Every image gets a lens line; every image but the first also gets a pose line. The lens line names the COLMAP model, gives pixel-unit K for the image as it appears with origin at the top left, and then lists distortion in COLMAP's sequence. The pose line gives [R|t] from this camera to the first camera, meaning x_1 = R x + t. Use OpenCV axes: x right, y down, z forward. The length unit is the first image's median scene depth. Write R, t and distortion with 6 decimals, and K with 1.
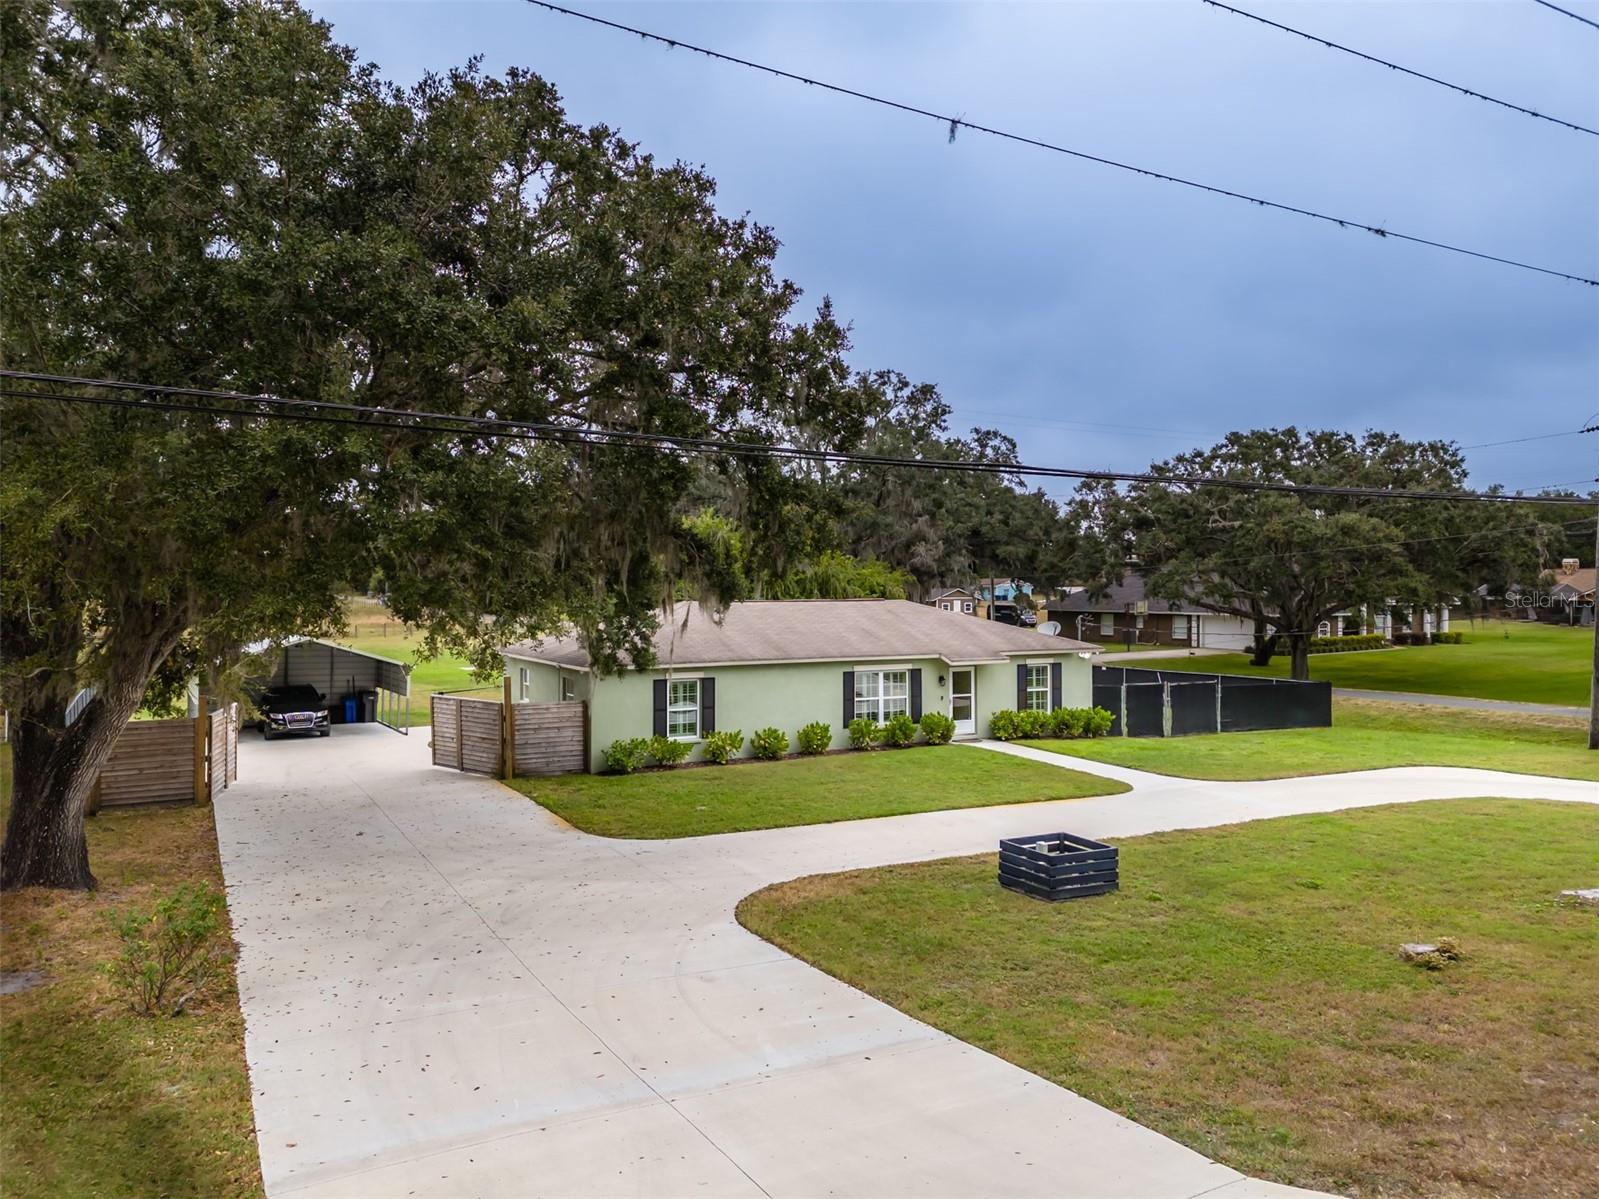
lens RADIAL K [[1165.2, 0, 802.5], [0, 1165.2, 601.2], [0, 0, 1]] dist [0.105891, -0.120491]
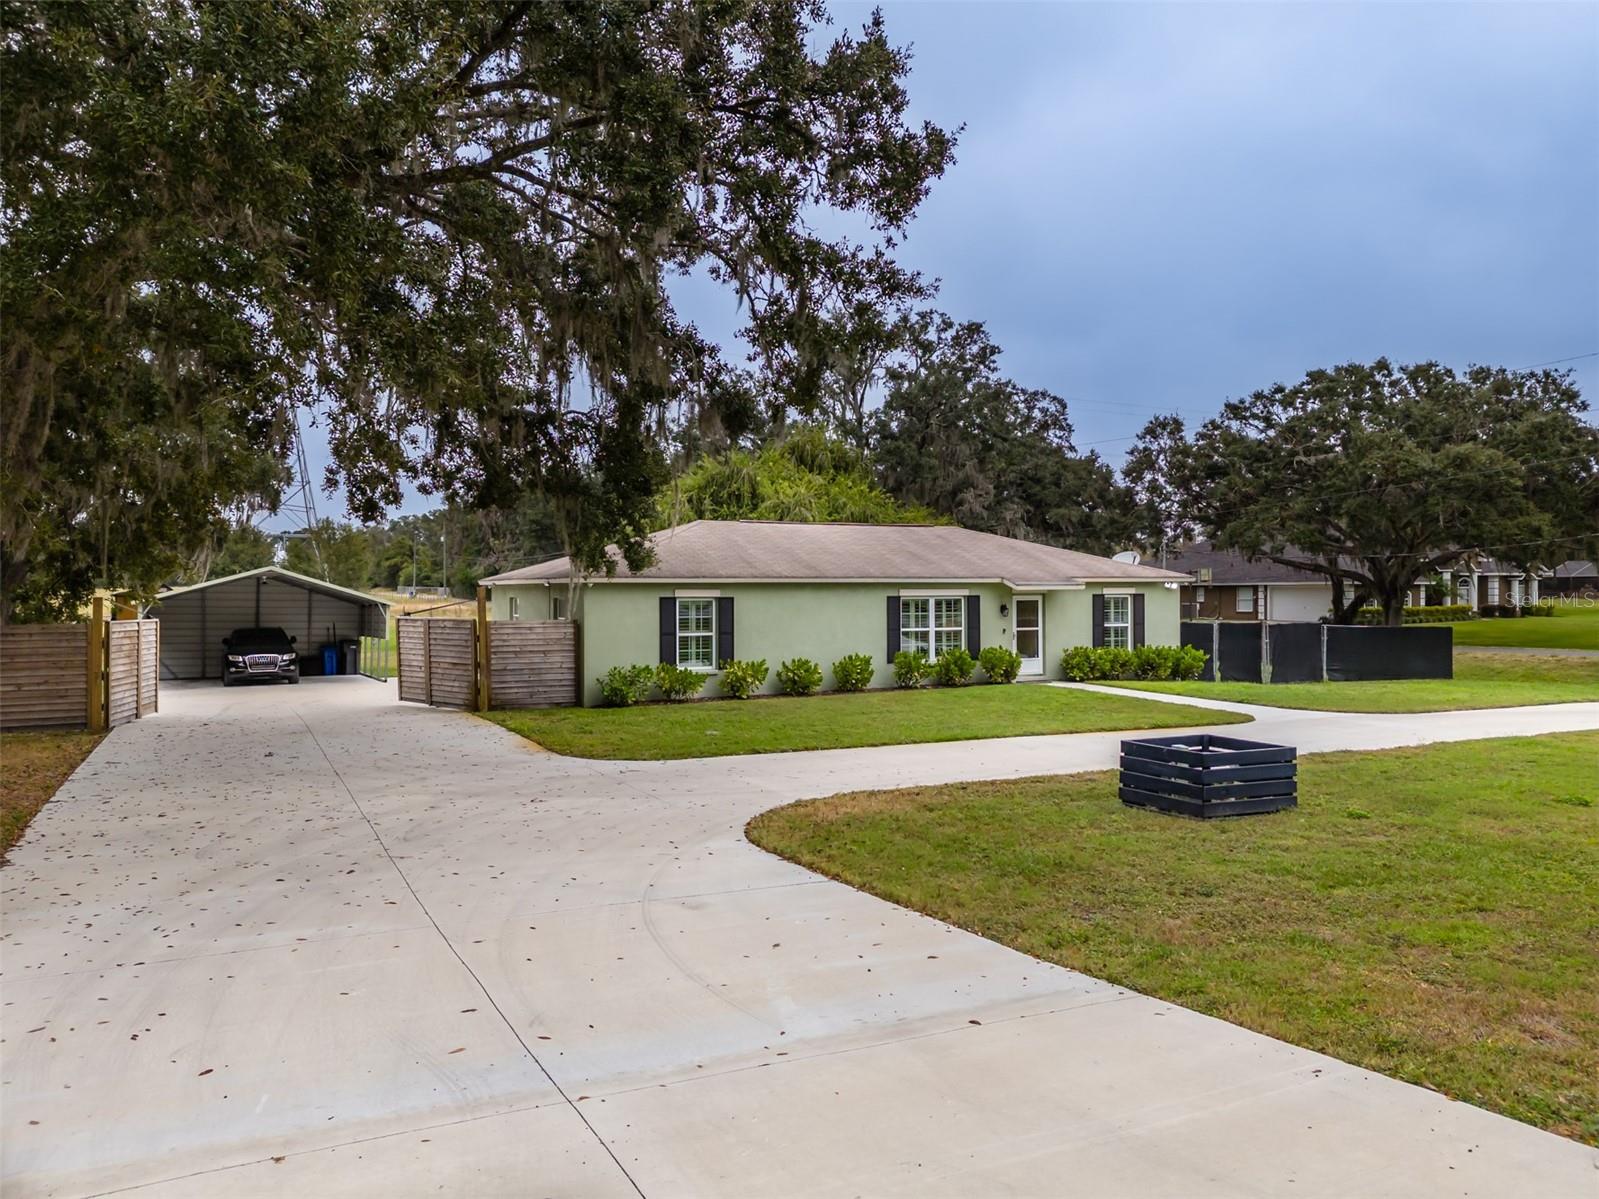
lens RADIAL K [[1165.2, 0, 802.5], [0, 1165.2, 601.2], [0, 0, 1]] dist [0.105891, -0.120491]
pose [[0.999570, -0.002984, -0.029155, -0.001803], [0.002873, 0.999988, -0.003854, 0.072676], [0.029166, 0.003768, 0.999567, 0.170485]]
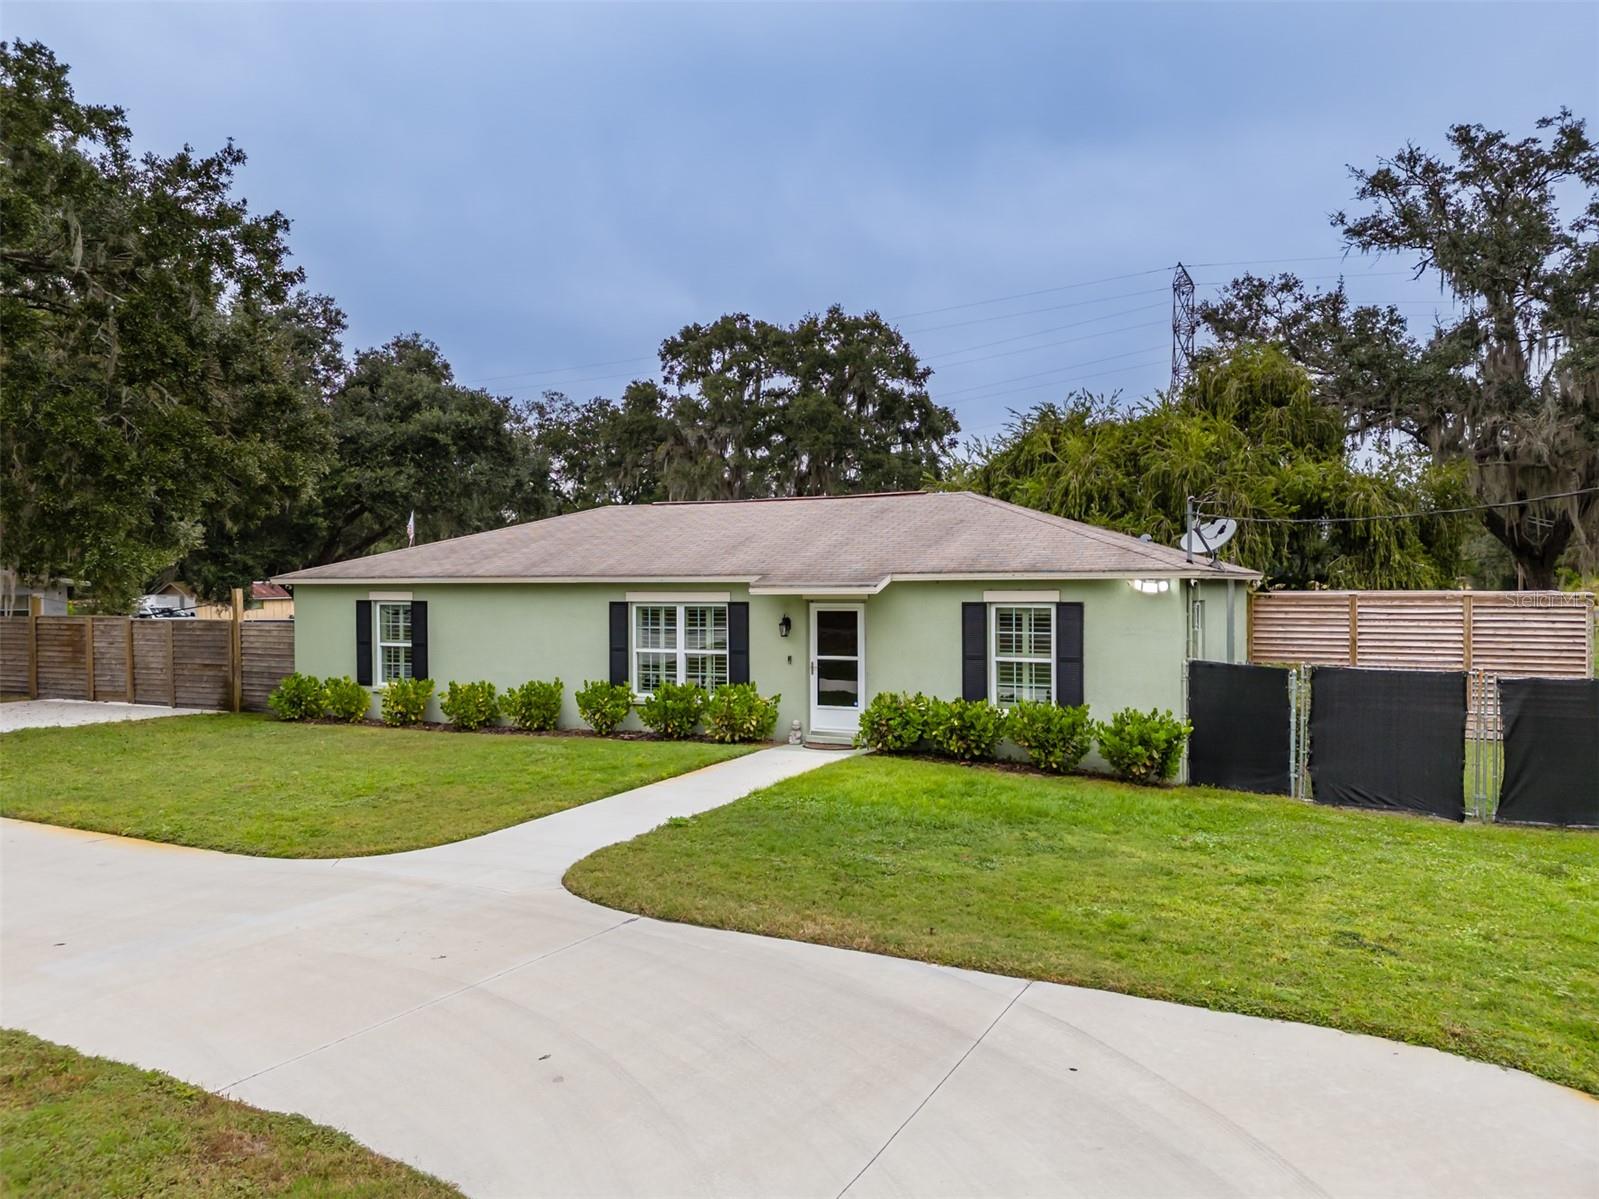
lens RADIAL K [[1165.4, 0, 799.5], [0, 1165.4, 599.5], [0, 0, 1]] dist [0.082990, -0.069865]
pose [[0.577374, 0.009586, -0.816423, 0.622730], [-0.006813, 0.999953, 0.006923, 0.058989], [0.816451, 0.001566, 0.577412, 0.788183]]
